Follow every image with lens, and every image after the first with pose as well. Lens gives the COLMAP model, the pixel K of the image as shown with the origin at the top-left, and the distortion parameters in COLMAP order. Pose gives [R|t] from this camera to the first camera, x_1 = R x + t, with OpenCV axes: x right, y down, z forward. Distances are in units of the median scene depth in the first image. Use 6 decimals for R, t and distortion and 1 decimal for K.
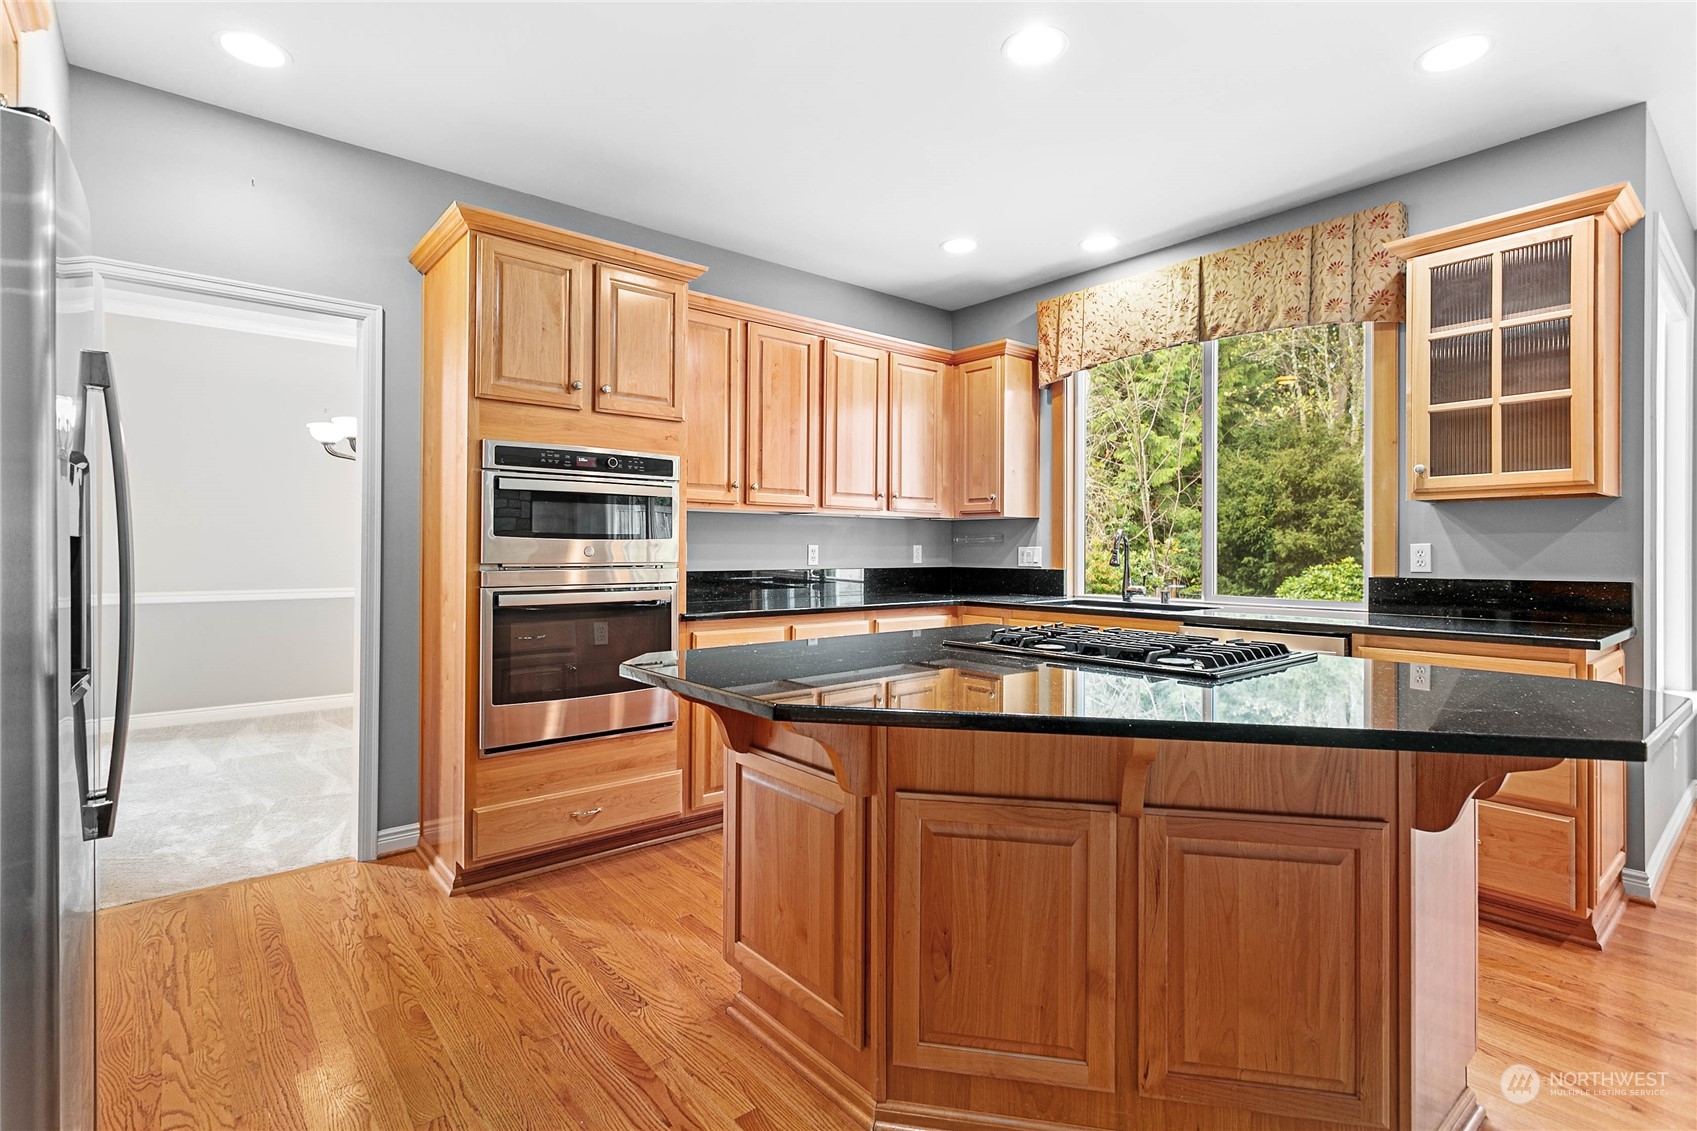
lens RADIAL K [[808.5, 0, 844.2], [0, 808.5, 554.9], [0, 0, 1]] dist [0.002868, 0.002188]
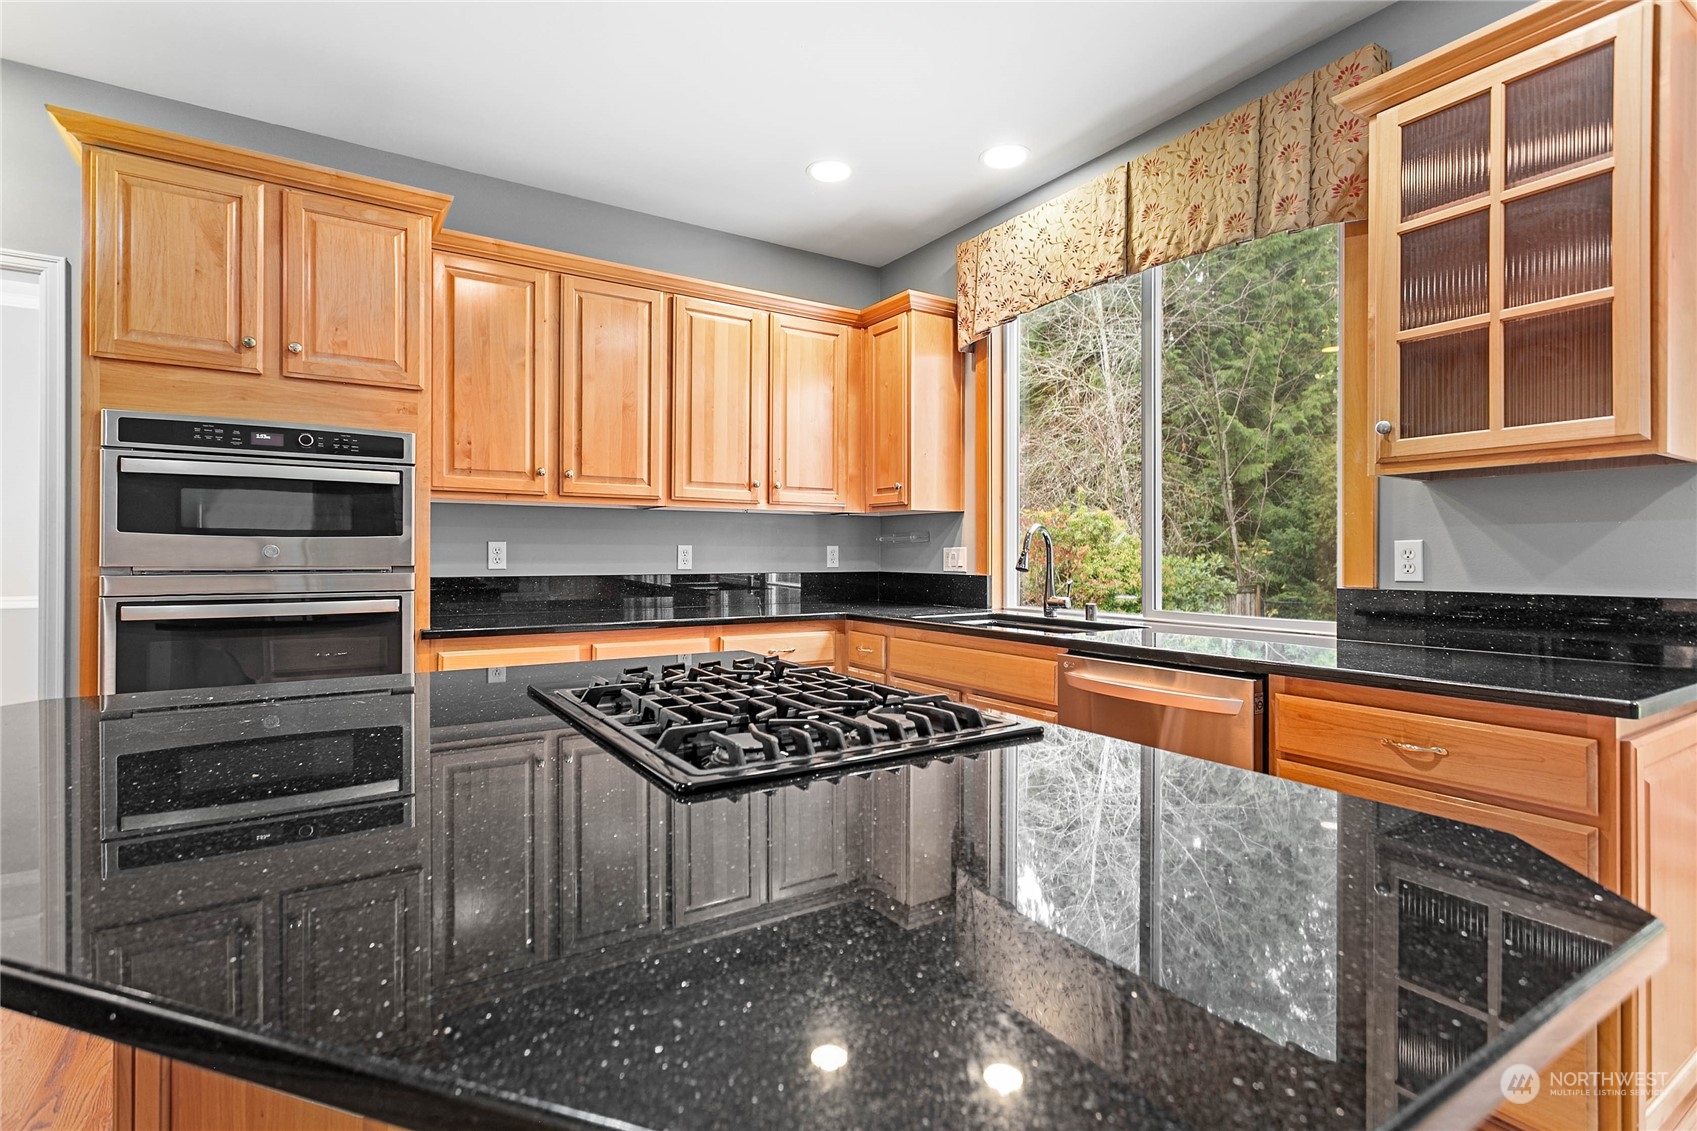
lens RADIAL K [[808.5, 0, 845.1], [0, 808.5, 558.0], [0, 0, 1]] dist [0.002868, 0.002188]
pose [[0.992639, 0.000273, -0.121109, 0.270859], [-0.000321, 1.000000, -0.000380, 0.001497], [0.121109, 0.000416, 0.992639, 0.219164]]
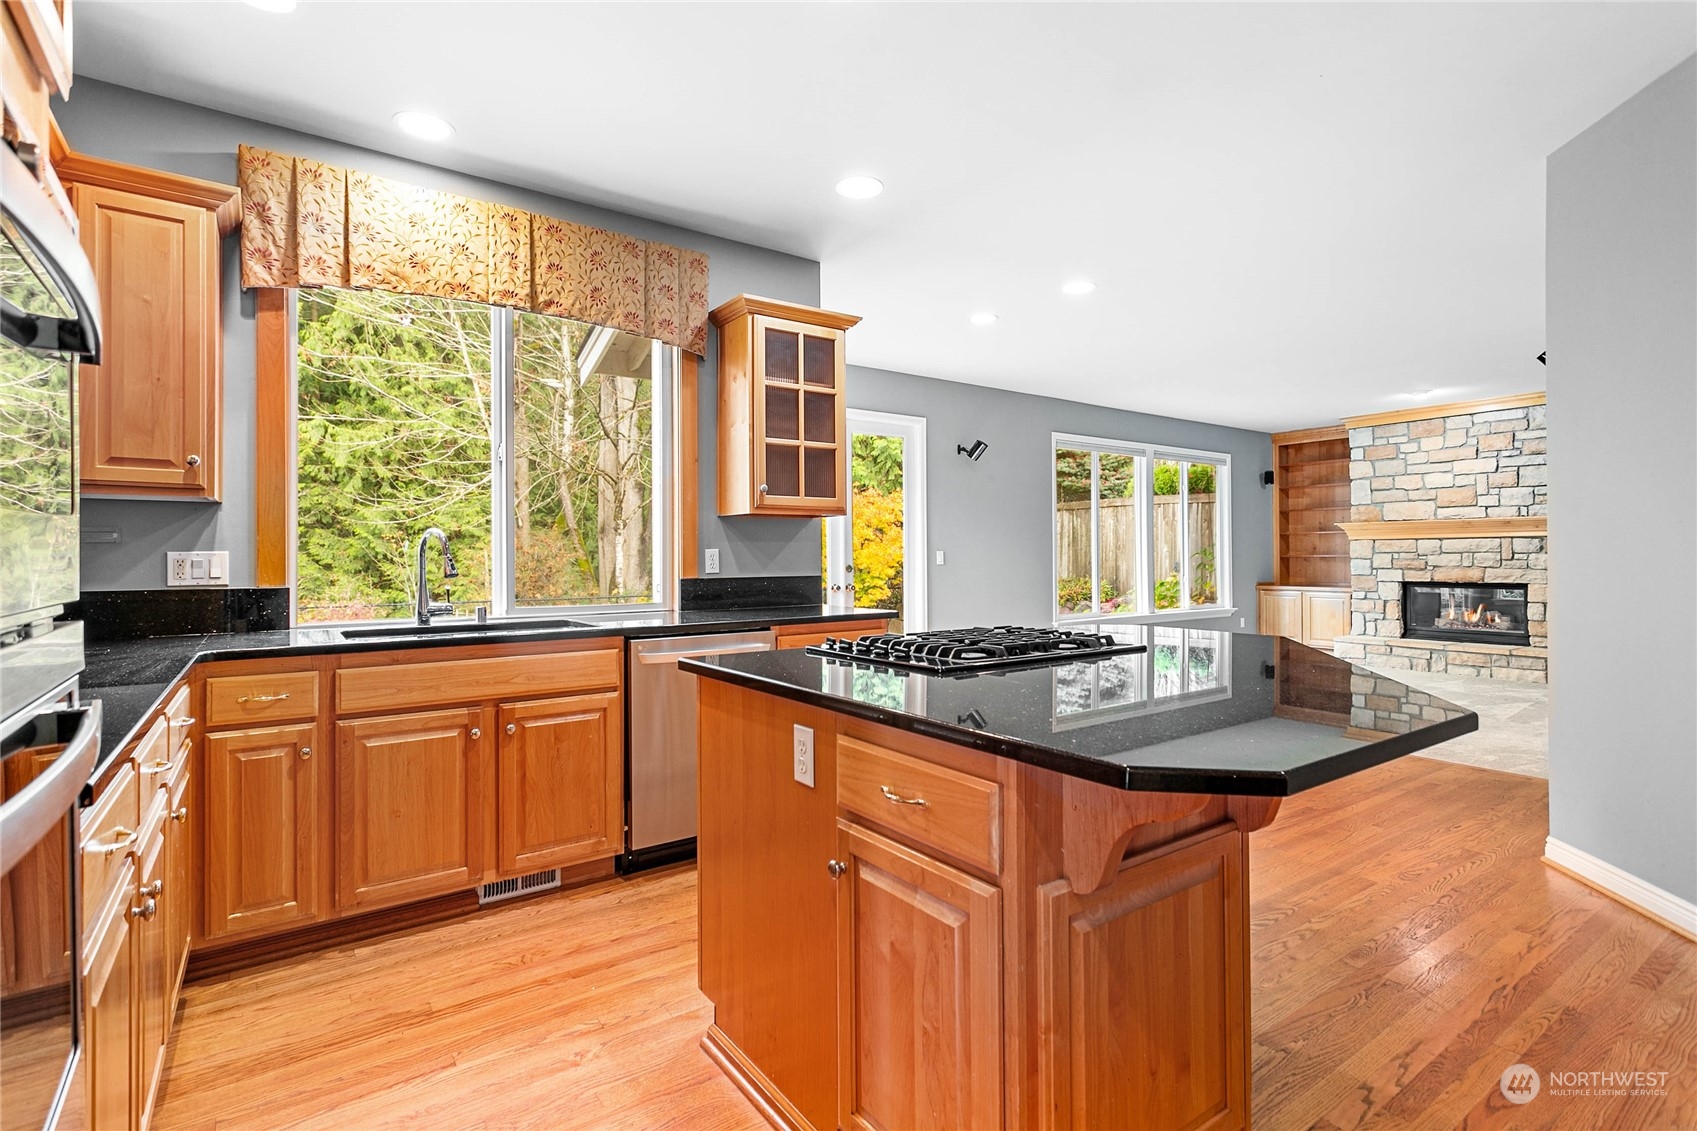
lens RADIAL K [[808.5, 0, 840.3], [0, 808.5, 563.1], [0, 0, 1]] dist [0.002868, 0.002188]
pose [[0.079484, -0.007735, 0.996806, -0.391353], [0.011845, 0.999907, 0.006815, 0.000363], [-0.996766, 0.011265, 0.079568, 0.611581]]
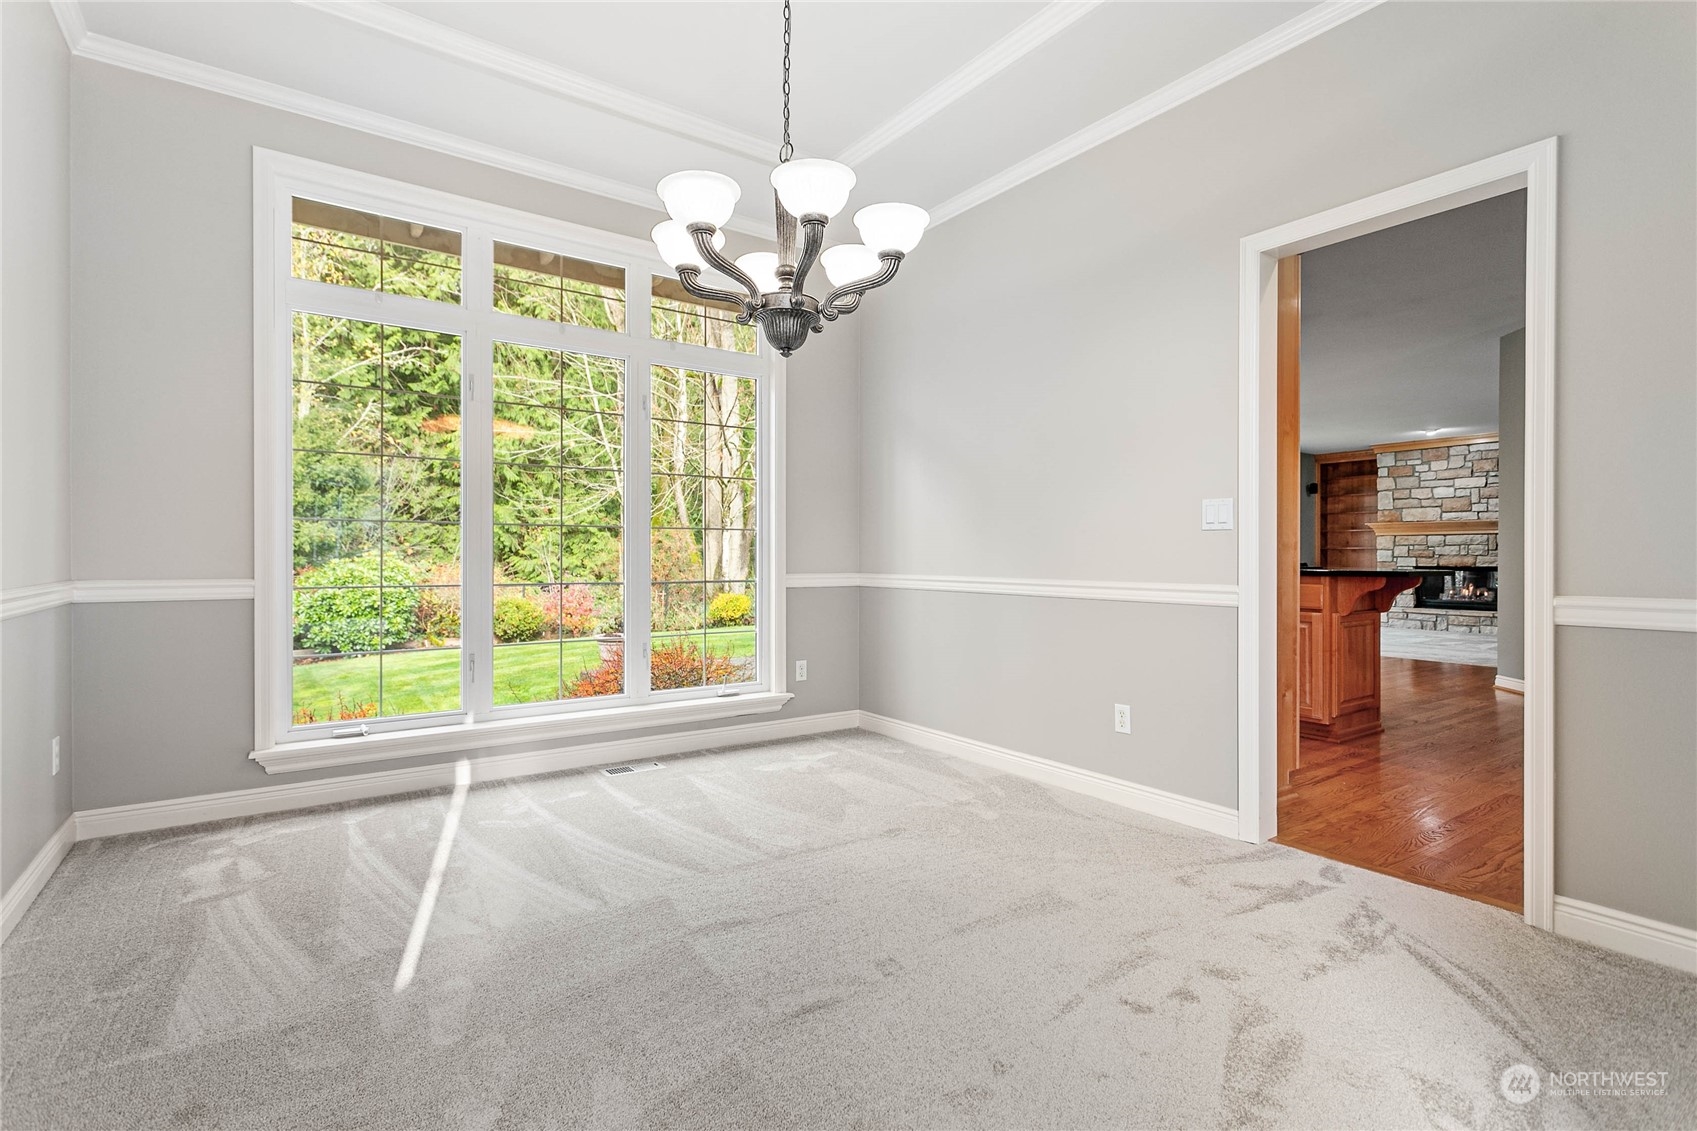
lens RADIAL K [[808.5, 0, 835.3], [0, 808.5, 569.2], [0, 0, 1]] dist [0.002868, 0.002188]
pose [[0.085223, -0.016330, 0.996228, -0.501986], [0.006985, 0.999851, 0.015792, 0.004369], [-0.996337, 0.005613, 0.085325, 0.681281]]
